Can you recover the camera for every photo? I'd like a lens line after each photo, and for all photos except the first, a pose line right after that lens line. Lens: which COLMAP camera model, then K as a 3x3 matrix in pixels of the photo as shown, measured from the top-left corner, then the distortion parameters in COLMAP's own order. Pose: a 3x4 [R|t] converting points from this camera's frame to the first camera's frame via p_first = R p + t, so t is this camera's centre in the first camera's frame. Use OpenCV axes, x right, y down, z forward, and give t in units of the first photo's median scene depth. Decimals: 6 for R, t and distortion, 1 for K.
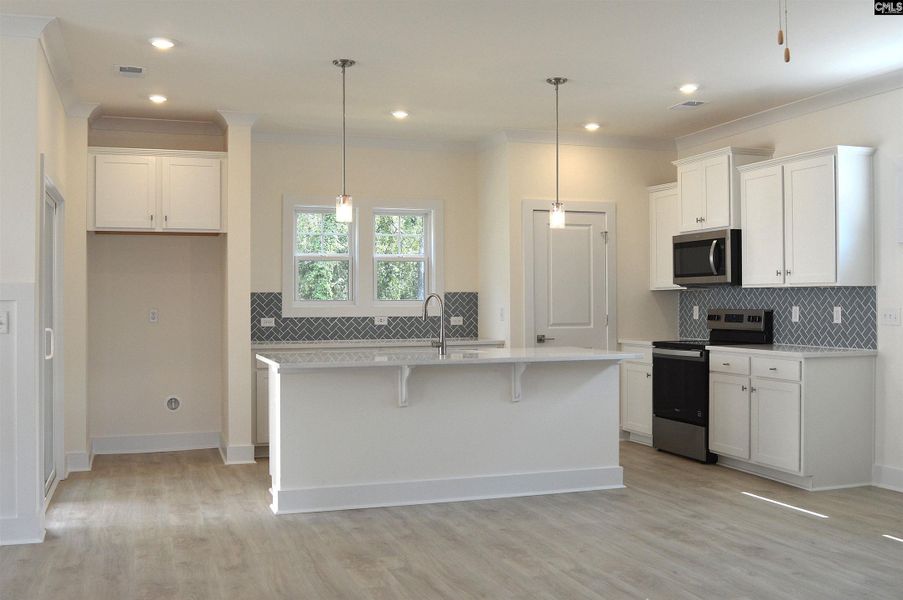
lens RADIAL K [[932.6, 0, 452.3], [0, 932.6, 301.5], [0, 0, 1]] dist [-0.053540, 0.000000]
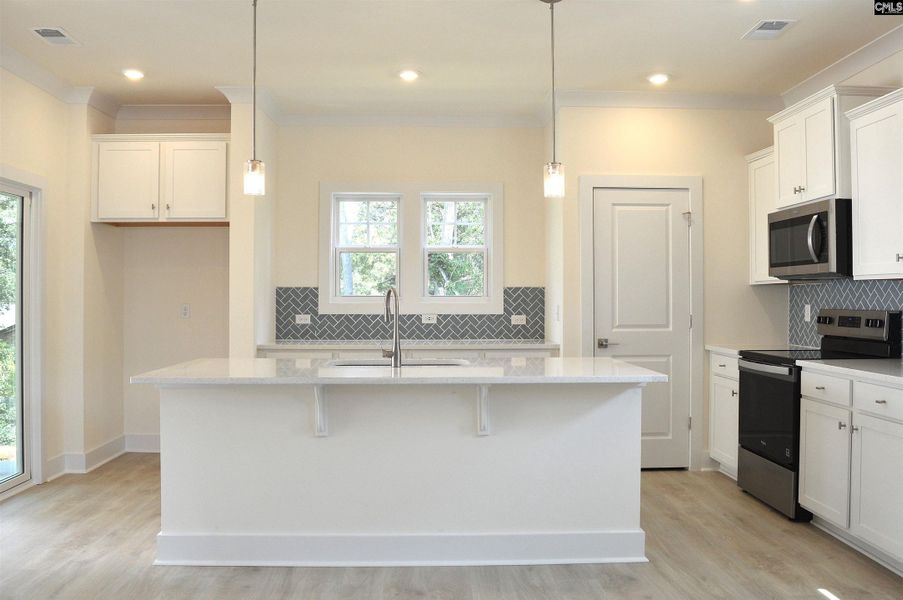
lens RADIAL K [[763.1, 0, 448.4], [0, 763.1, 294.4], [0, 0, 1]] dist [-0.088372, 0.038899]
pose [[0.955994, 0.002755, -0.293373, 0.171166], [-0.004012, 0.999985, -0.003686, -0.000209], [0.293359, 0.004701, 0.955991, 0.335145]]
